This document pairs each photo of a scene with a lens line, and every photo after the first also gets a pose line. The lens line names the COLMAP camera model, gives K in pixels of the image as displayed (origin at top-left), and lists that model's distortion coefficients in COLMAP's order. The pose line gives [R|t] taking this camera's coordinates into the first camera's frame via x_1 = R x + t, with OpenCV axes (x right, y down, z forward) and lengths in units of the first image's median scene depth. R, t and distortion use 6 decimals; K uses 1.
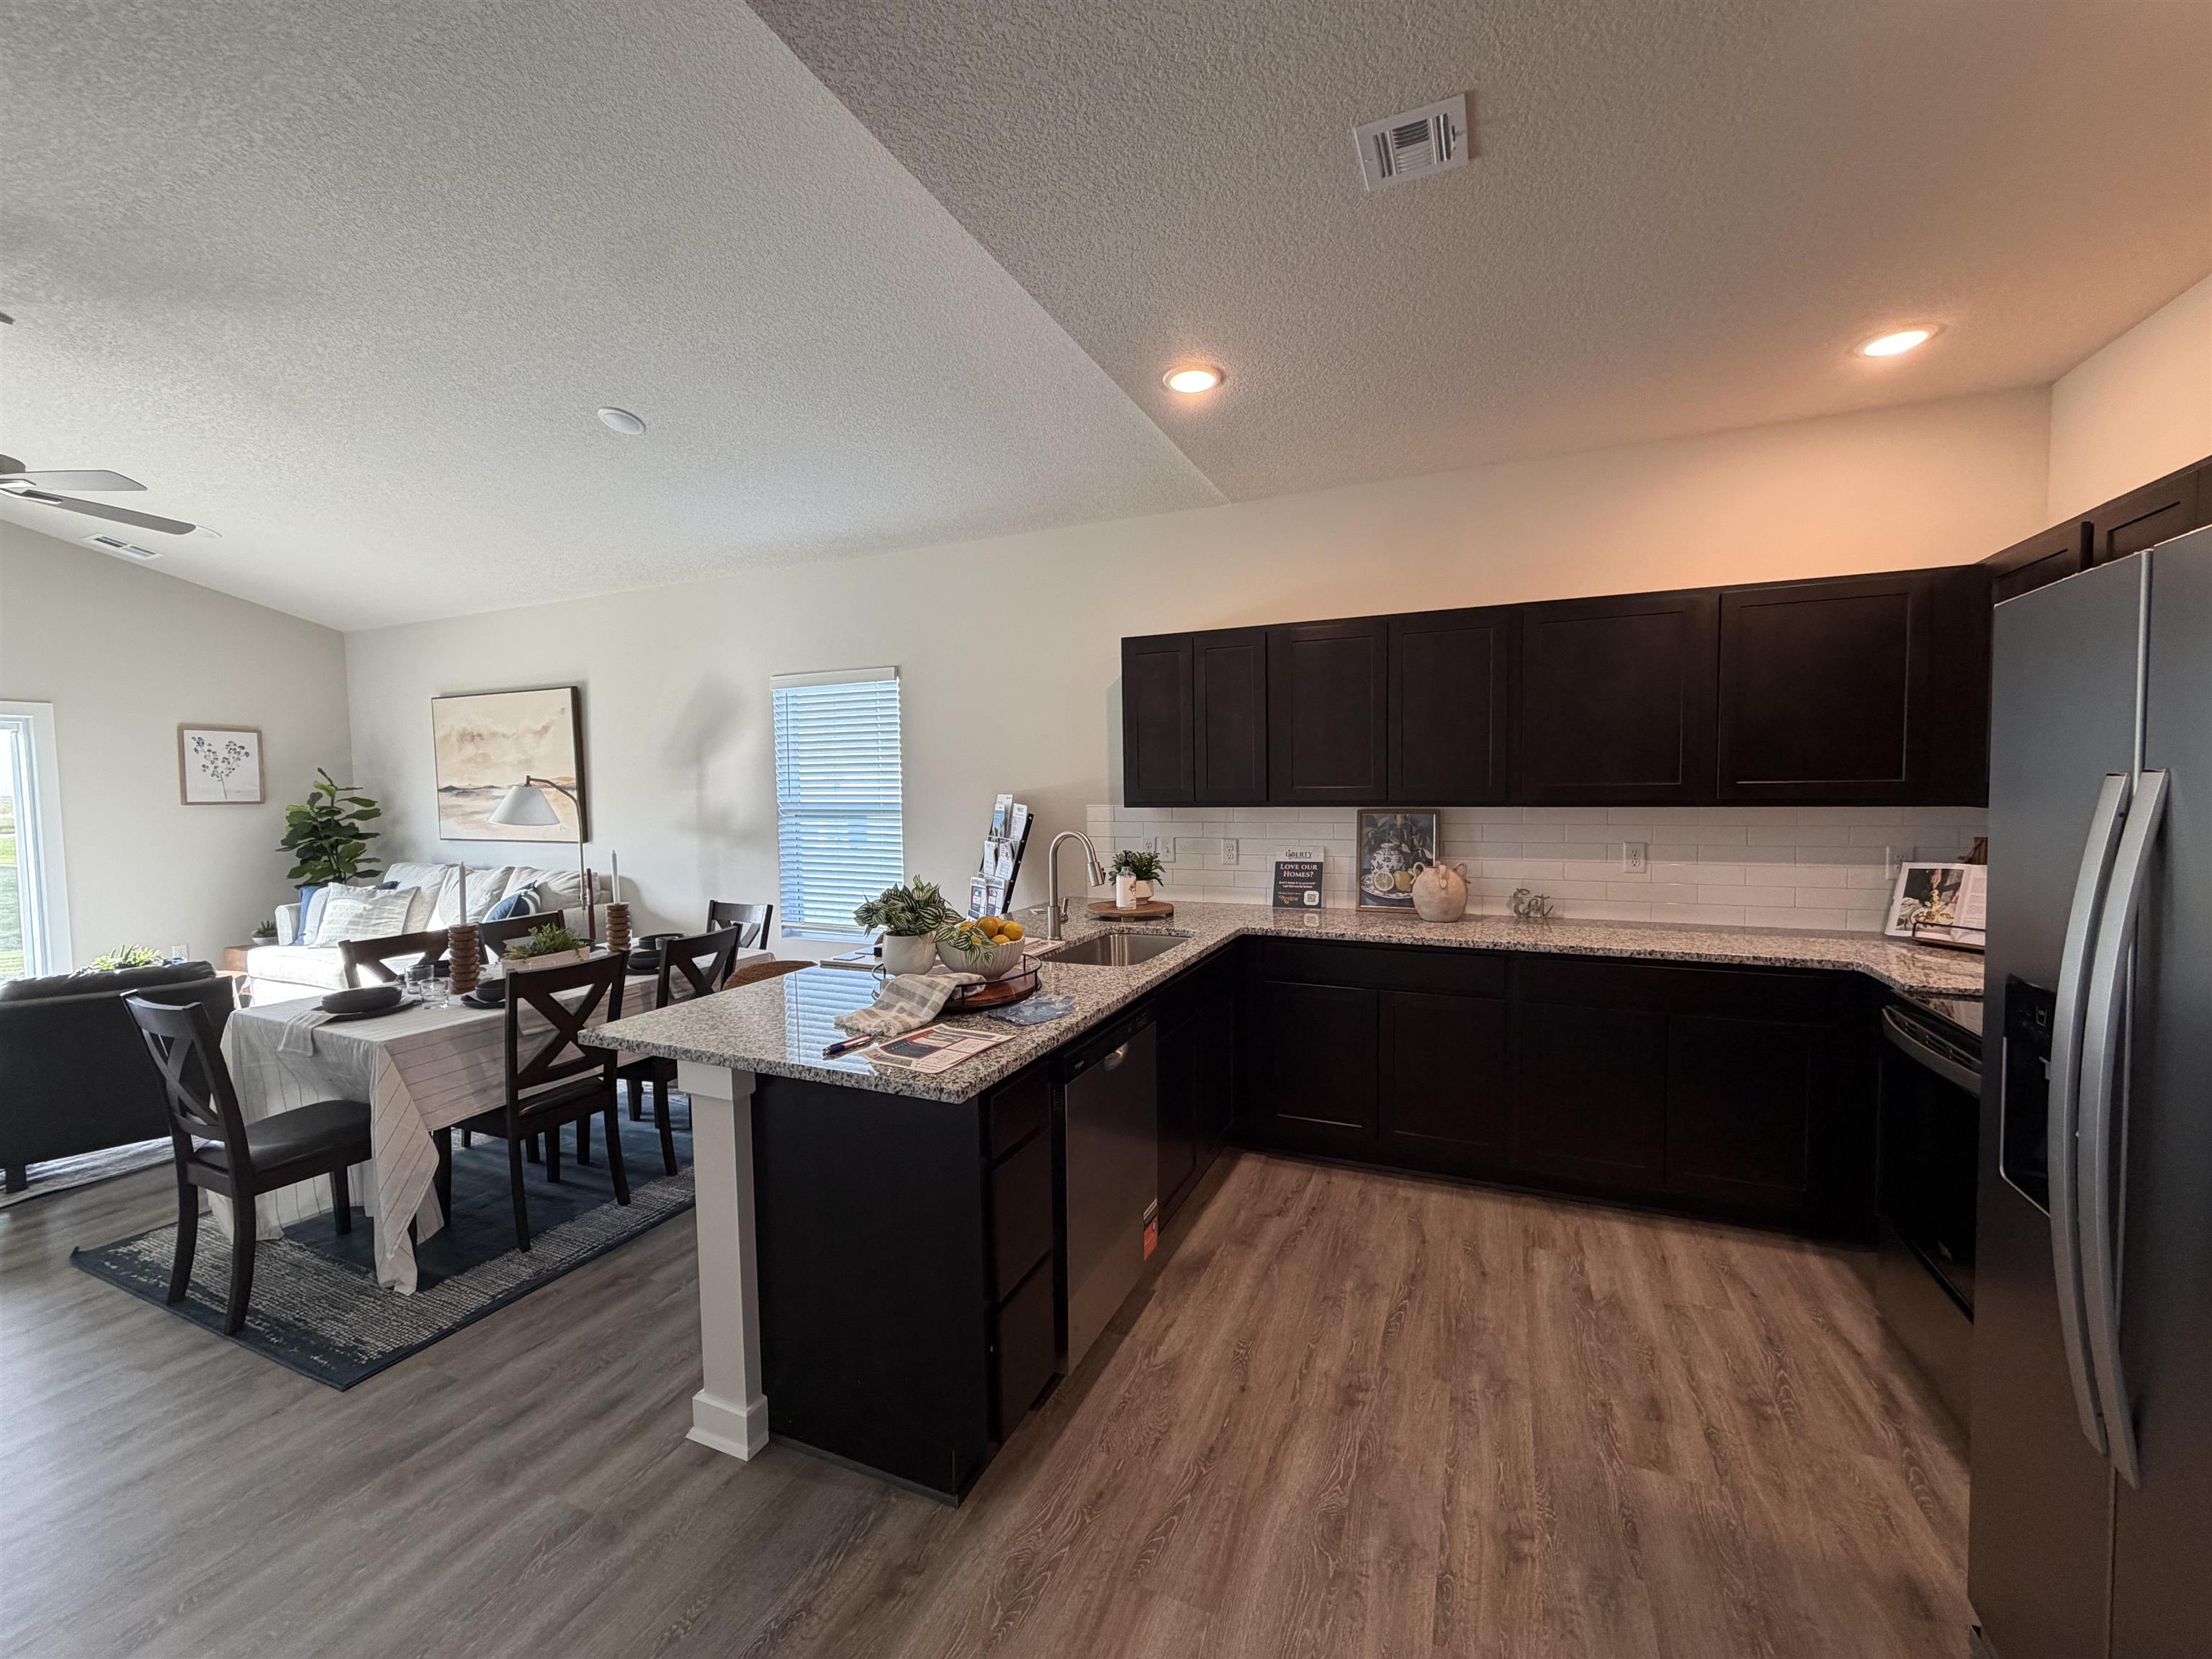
lens RADIAL K [[885.1, 0, 1100.4], [0, 885.1, 828.9], [0, 0, 1]] dist [0.002718, -0.001776]
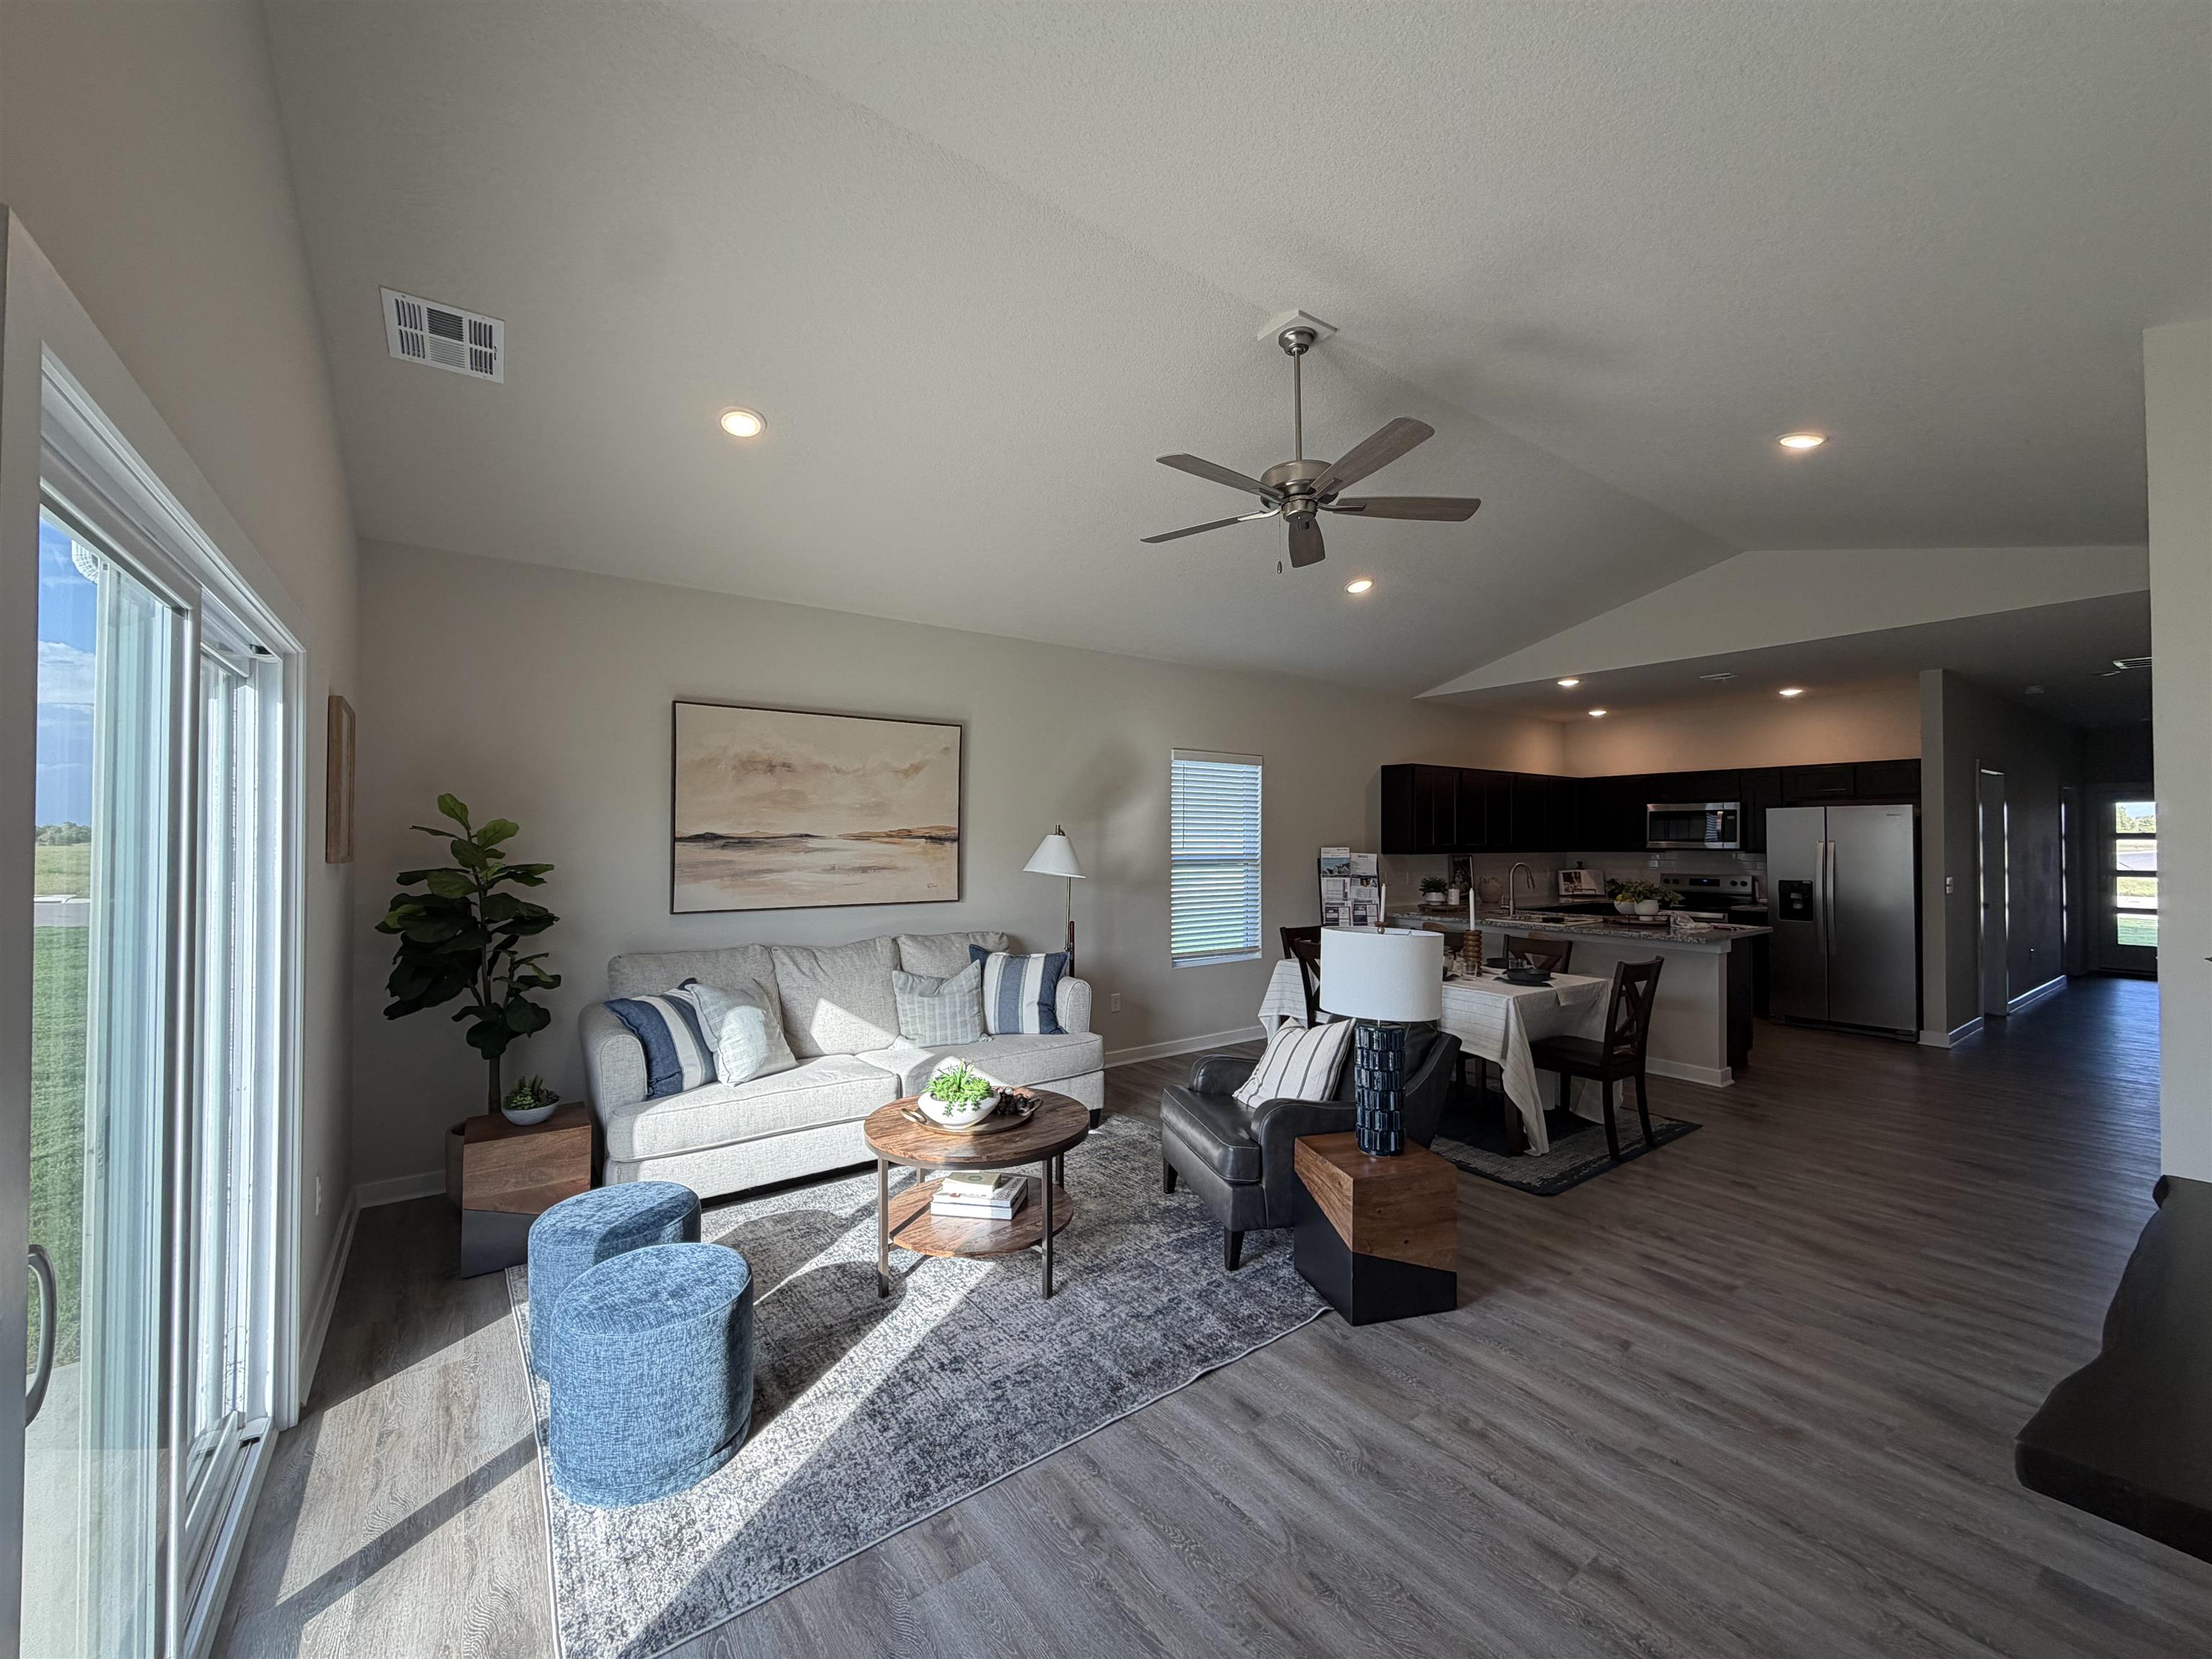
lens RADIAL K [[885.1, 0, 1100.0], [0, 885.1, 826.7], [0, 0, 1]] dist [0.002718, -0.001776]
pose [[0.498093, 0.027616, 0.866684, -2.195790], [0.038749, 0.997785, -0.054063, -0.008749], [-0.866257, 0.060512, 0.495920, 0.745481]]
